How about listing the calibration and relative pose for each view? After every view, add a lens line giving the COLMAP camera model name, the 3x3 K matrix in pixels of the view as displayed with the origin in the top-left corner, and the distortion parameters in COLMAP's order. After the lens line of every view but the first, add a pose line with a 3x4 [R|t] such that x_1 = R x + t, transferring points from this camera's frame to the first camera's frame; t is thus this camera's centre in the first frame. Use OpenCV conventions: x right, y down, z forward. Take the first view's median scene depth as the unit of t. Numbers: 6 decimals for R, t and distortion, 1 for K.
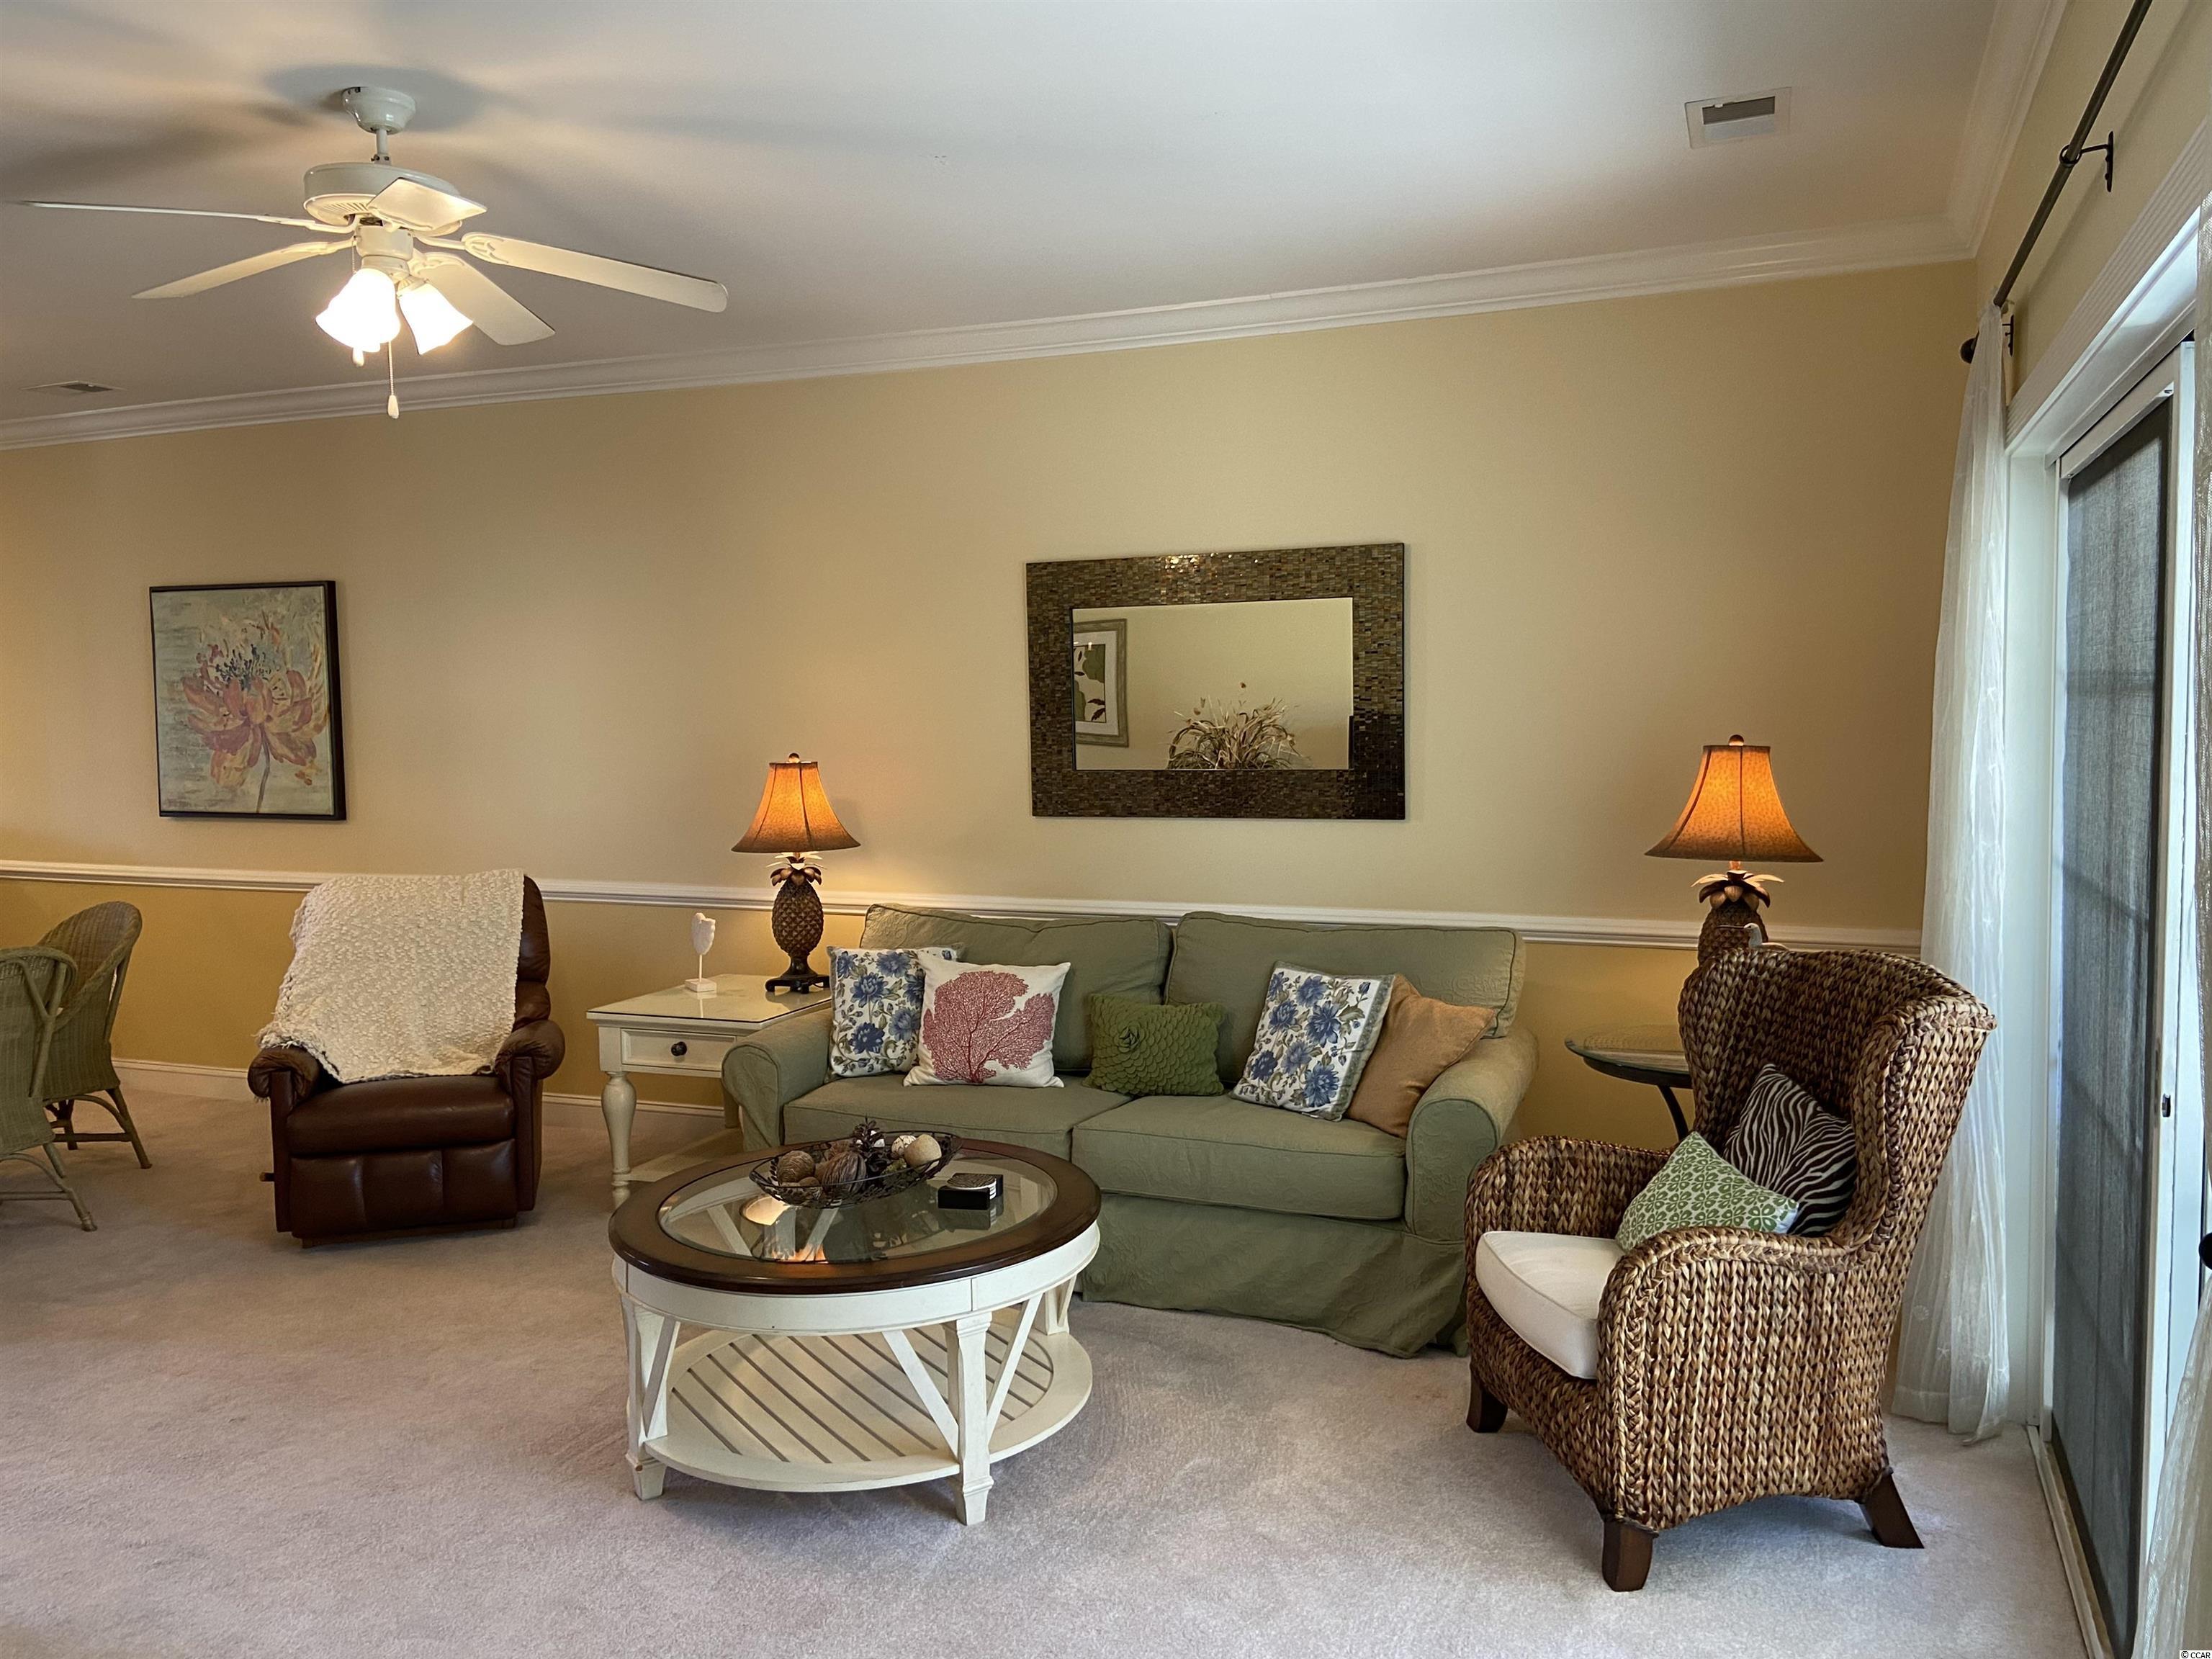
lens RADIAL K [[1763.2, 0, 1106.0], [0, 1763.2, 829.5], [0, 0, 1]] dist [0.139237, -0.171502]
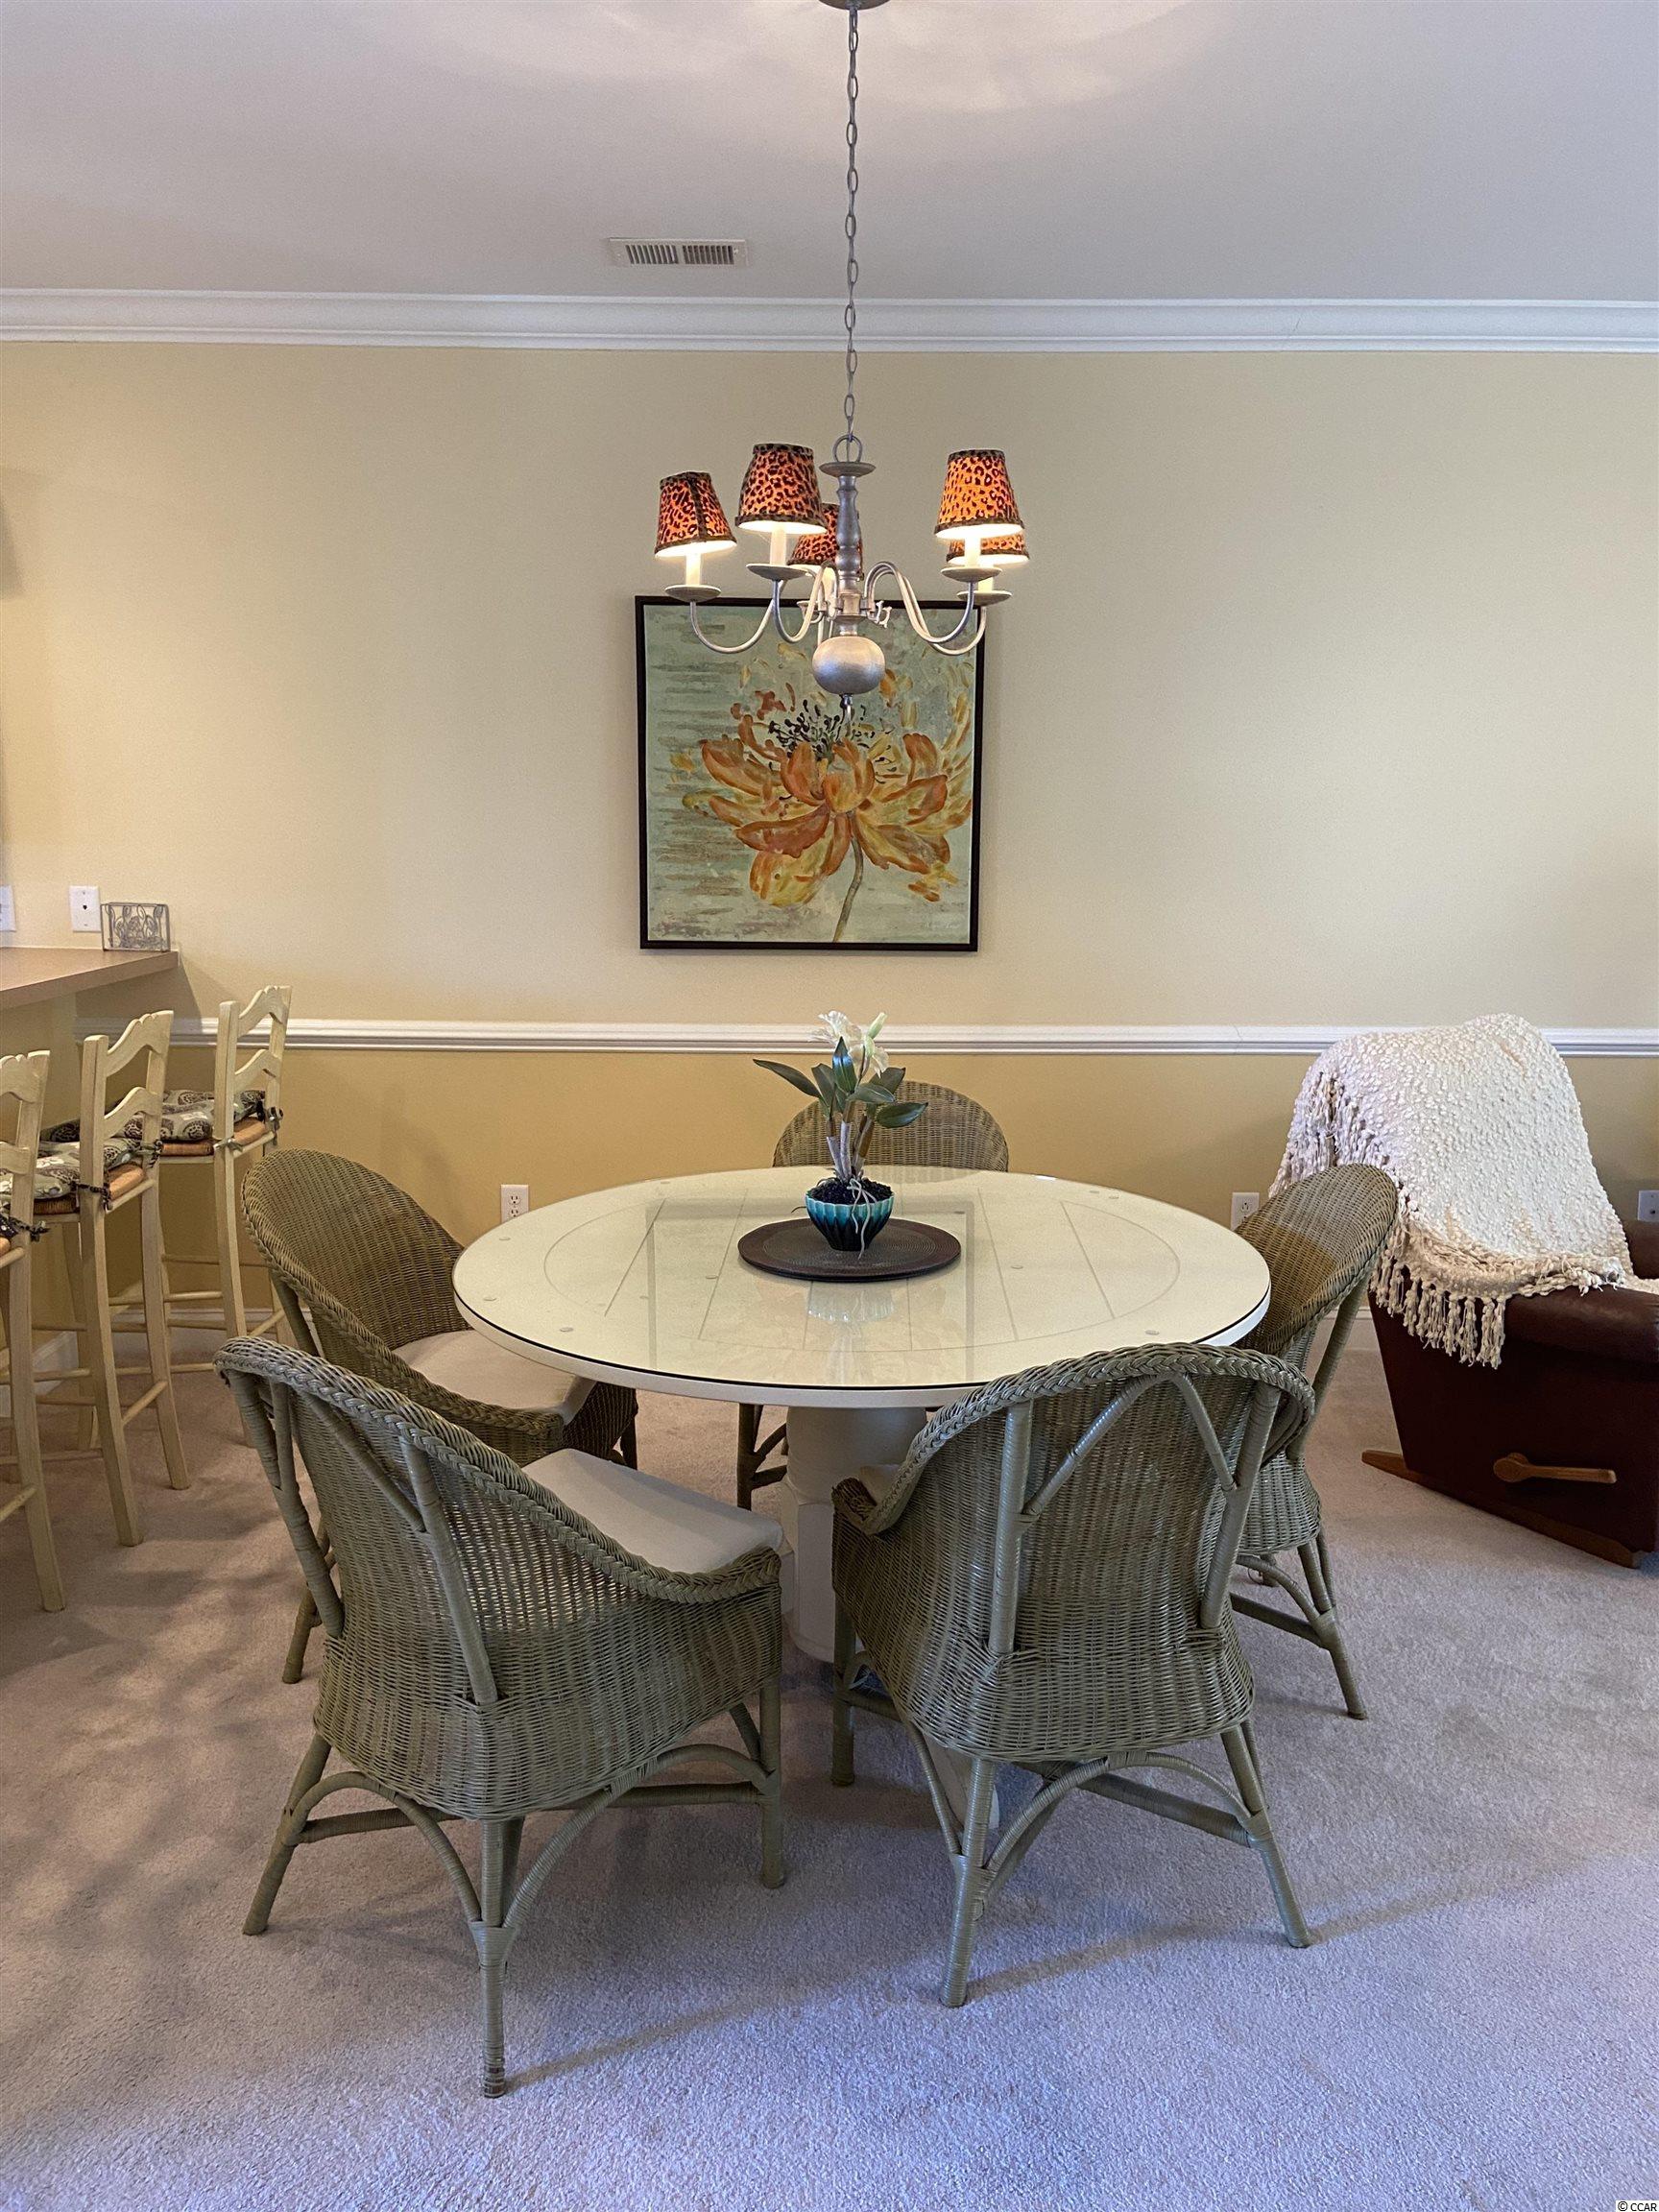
lens RADIAL K [[1763.2, 0, 830.4], [0, 1763.2, 1115.6], [0, 0, 1]] dist [0.139237, -0.171502]
pose [[0.912124, -0.053825, 0.406364, -0.753444], [0.011526, 0.994317, 0.105830, -0.014872], [-0.409752, -0.091846, 0.907562, 0.374838]]
